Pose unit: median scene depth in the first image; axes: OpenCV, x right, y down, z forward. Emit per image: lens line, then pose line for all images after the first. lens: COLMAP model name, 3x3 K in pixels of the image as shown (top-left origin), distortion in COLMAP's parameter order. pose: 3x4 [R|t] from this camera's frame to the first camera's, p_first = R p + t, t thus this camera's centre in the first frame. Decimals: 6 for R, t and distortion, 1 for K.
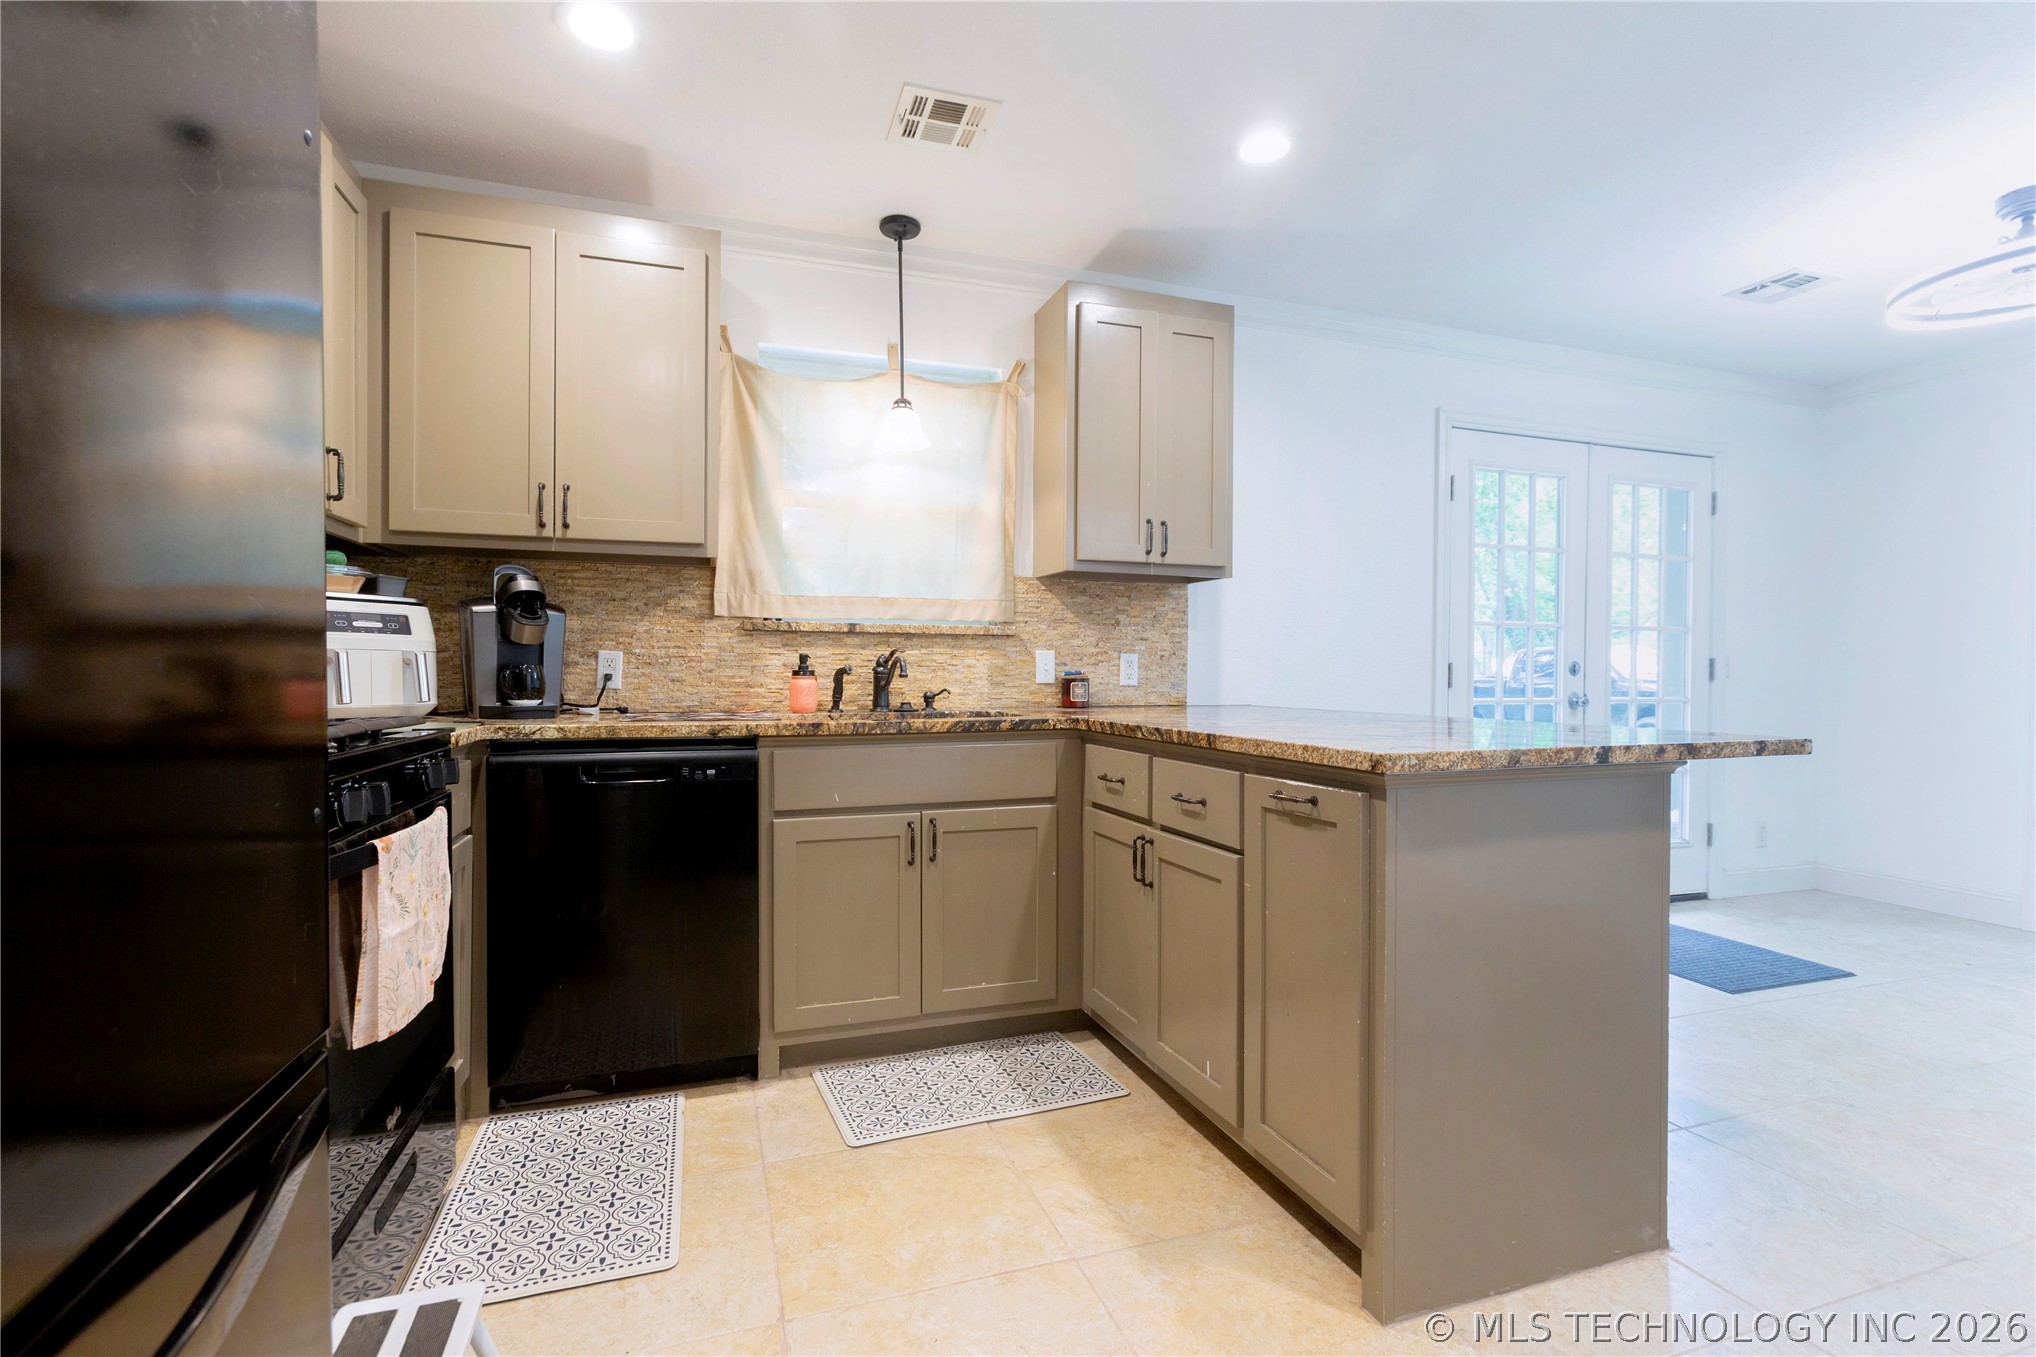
lens RADIAL K [[938.9, 0, 1019.8], [0, 938.9, 676.2], [0, 0, 1]] dist [-0.013034, 0.010525]
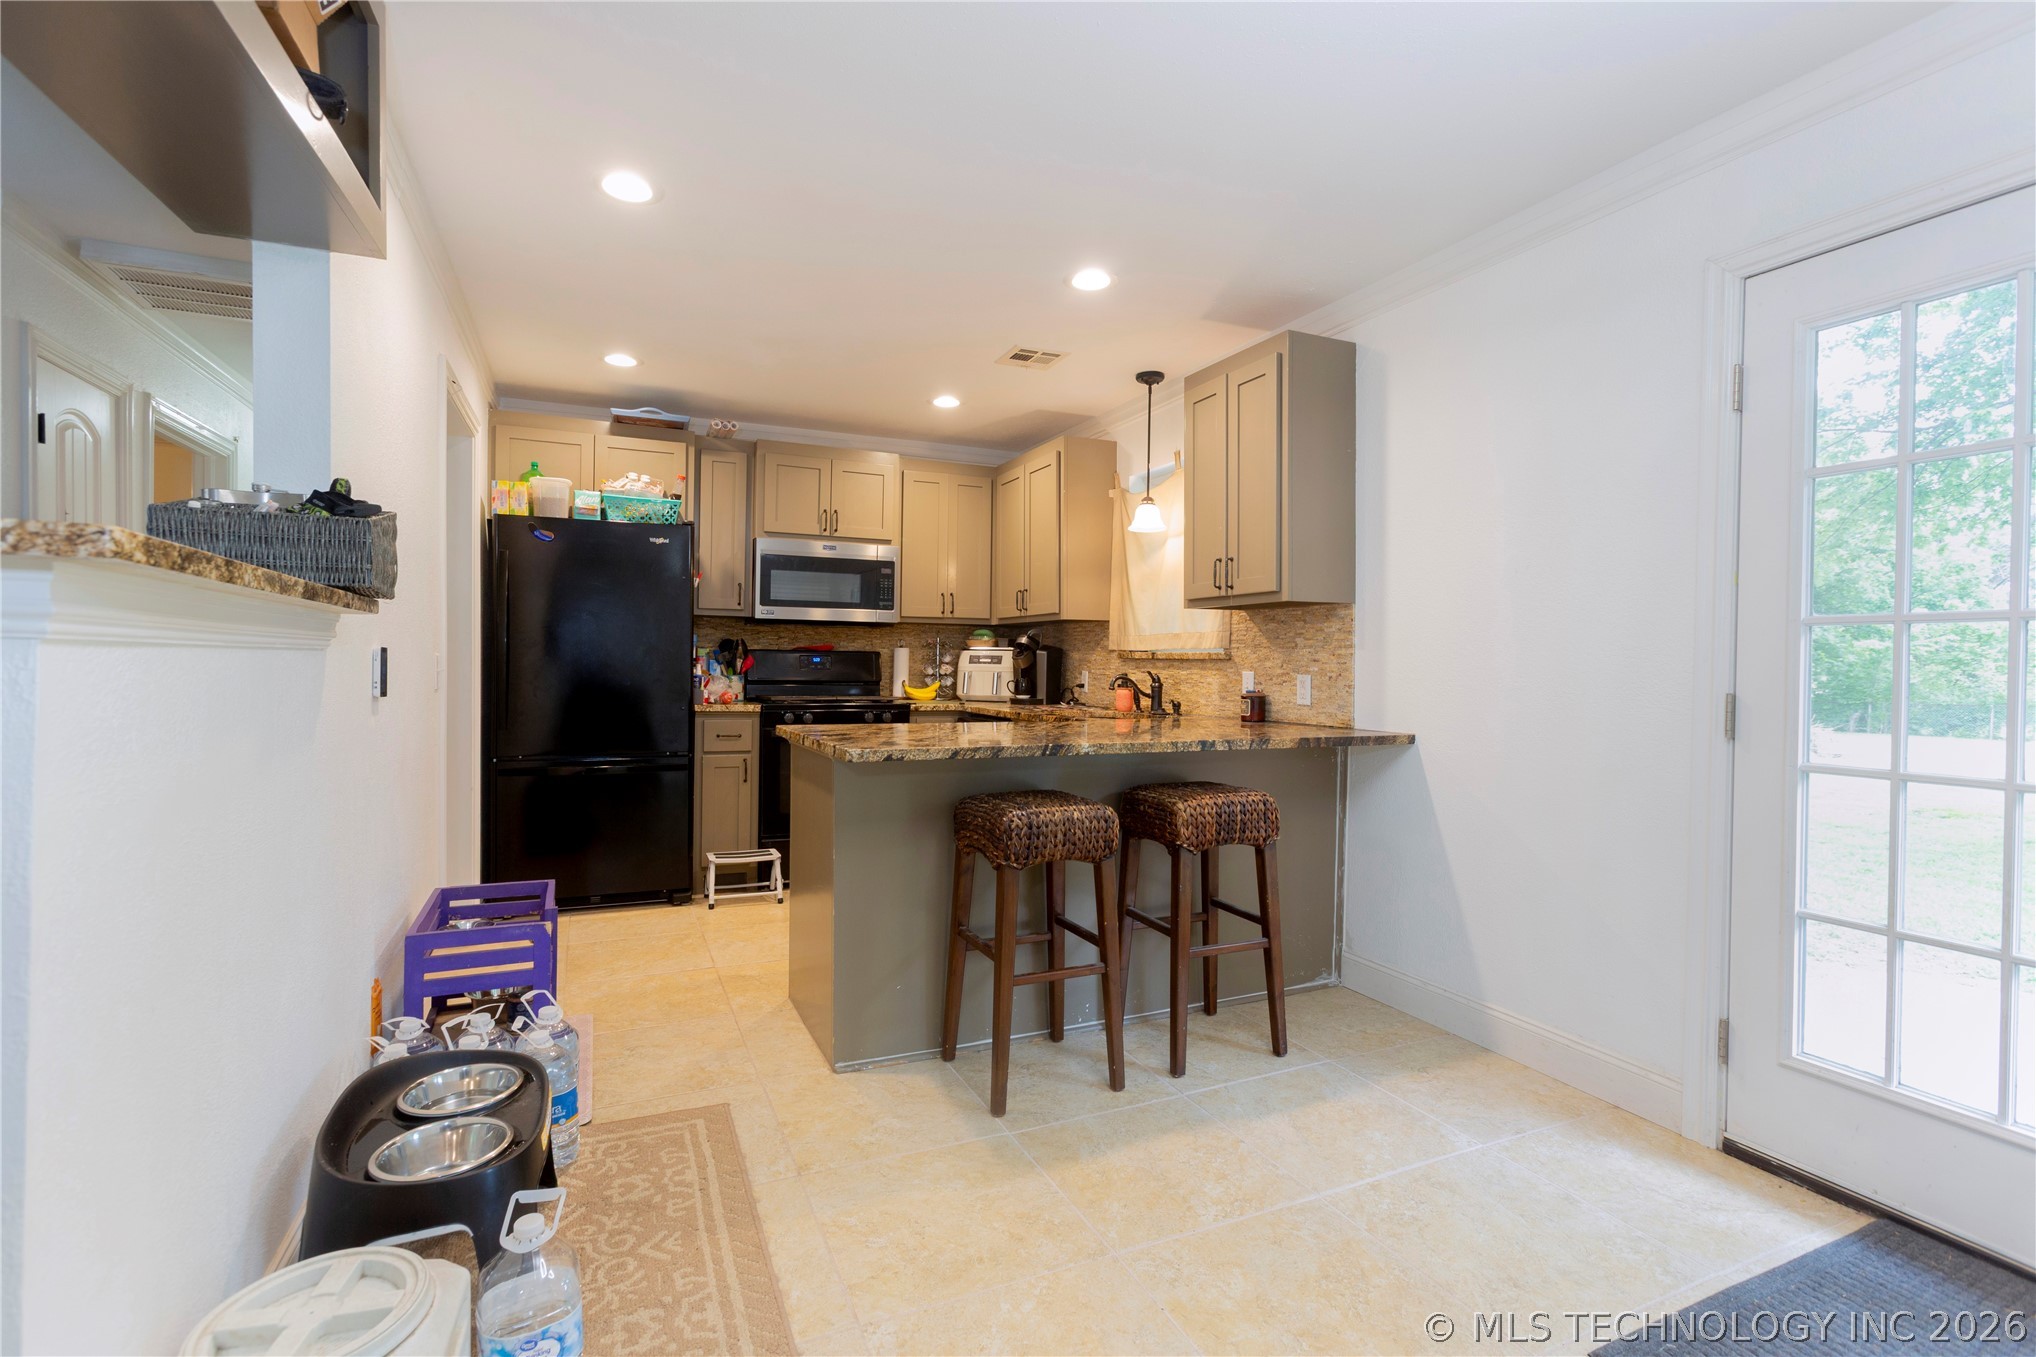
lens RADIAL K [[938.9, 0, 1011.2], [0, 938.9, 673.9], [0, 0, 1]] dist [-0.013034, 0.010525]
pose [[0.092553, 0.008458, -0.995672, 1.309503], [-0.017602, 0.999822, 0.006857, -0.030530], [0.995552, 0.016891, 0.092685, 0.668342]]
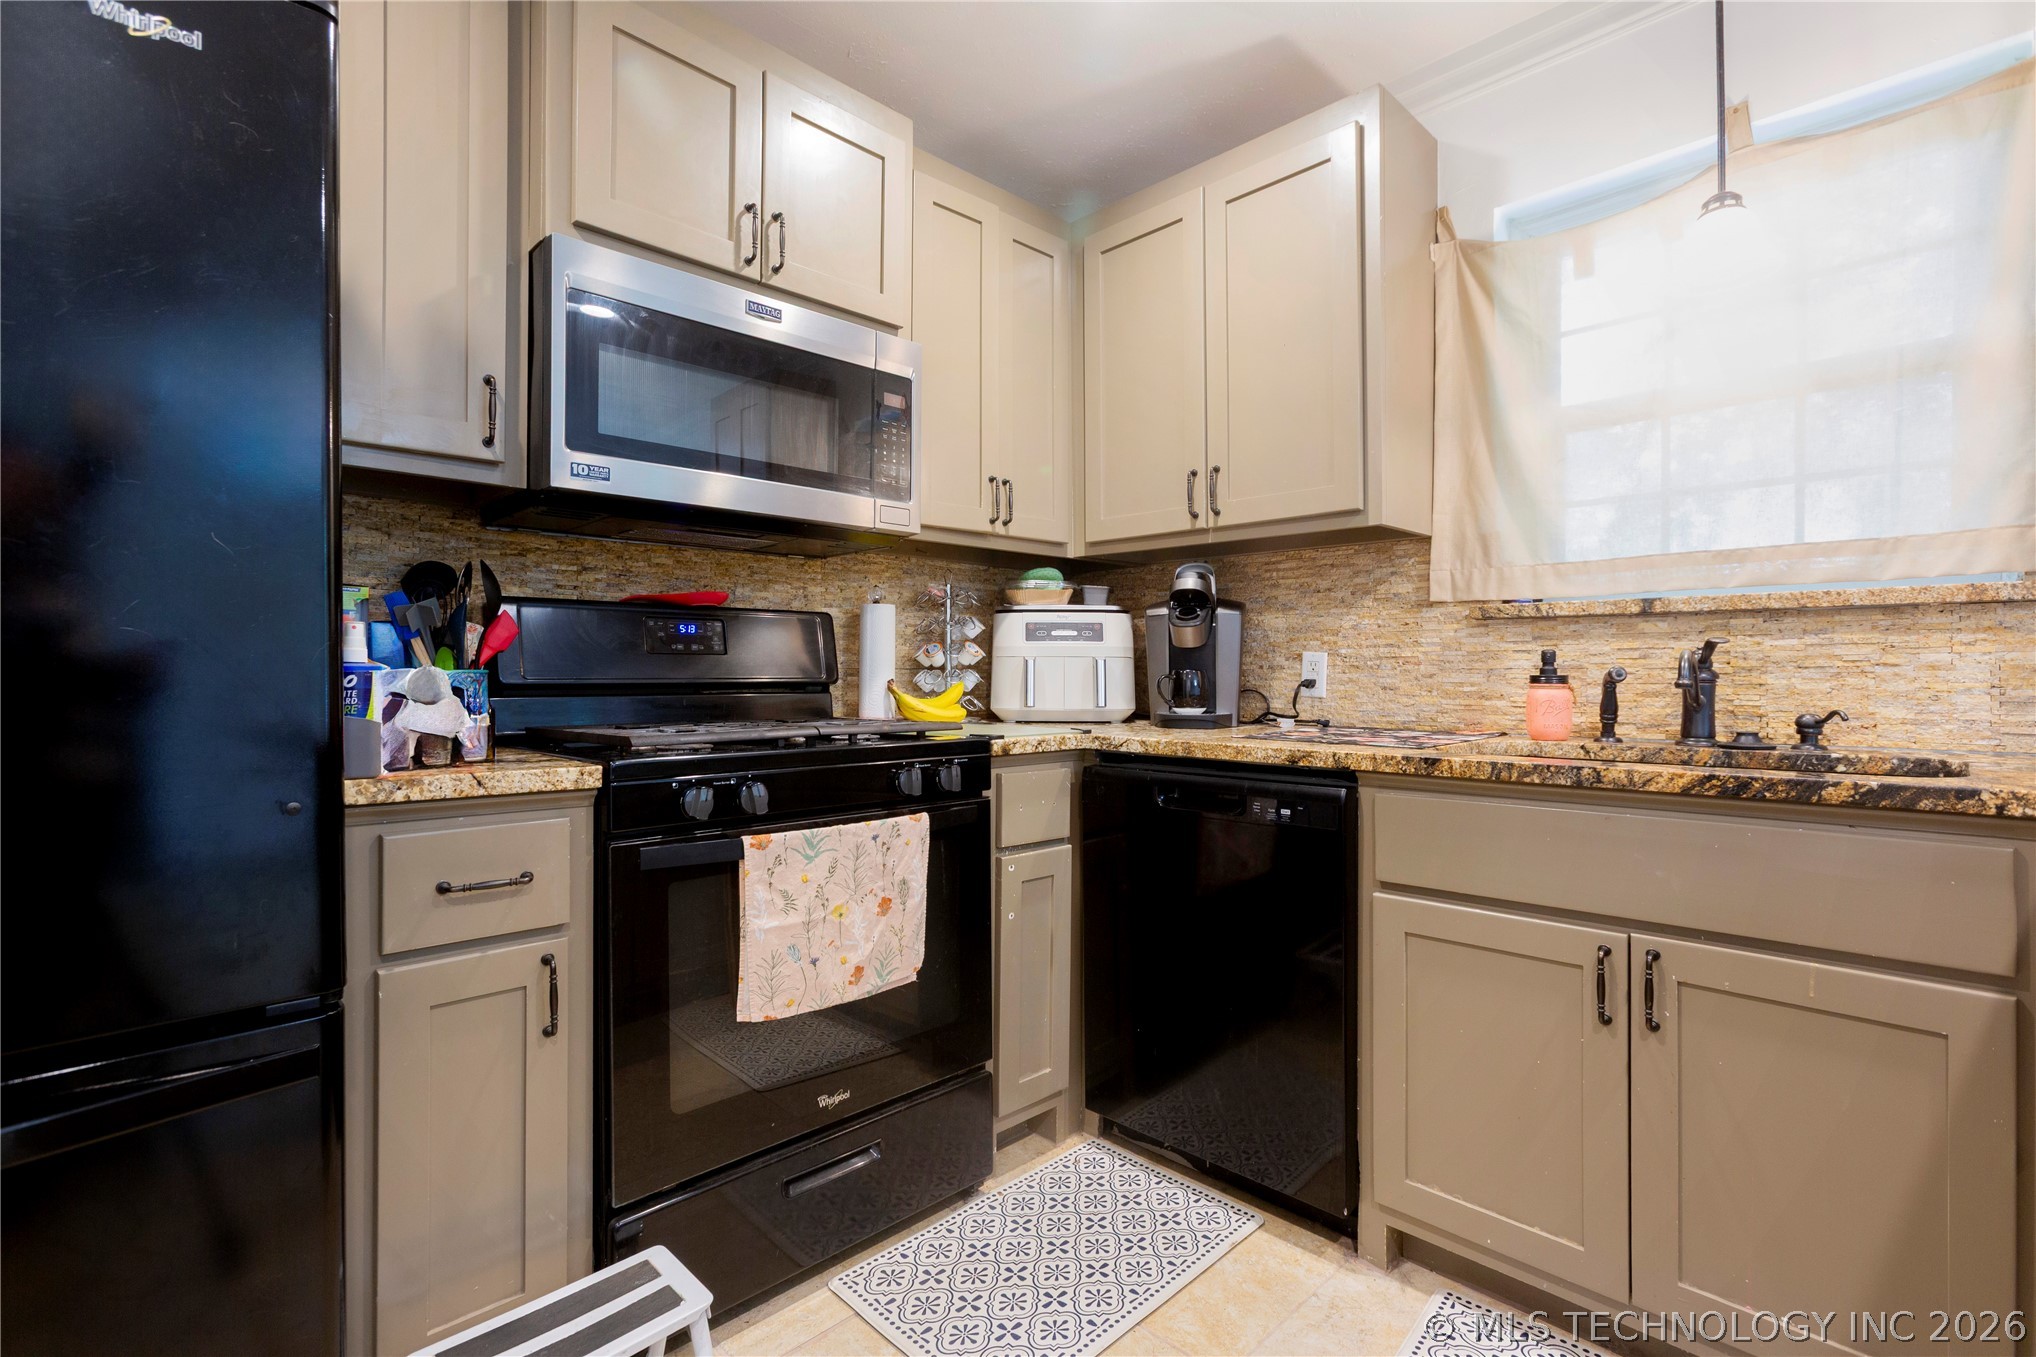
lens RADIAL K [[938.9, 0, 1010.9], [0, 938.9, 676.1], [0, 0, 1]] dist [-0.013034, 0.010525]
pose [[0.435749, 0.002058, -0.900066, 0.197471], [-0.002149, 0.999997, 0.001246, -0.005711], [0.900066, 0.001392, 0.435752, 0.373428]]
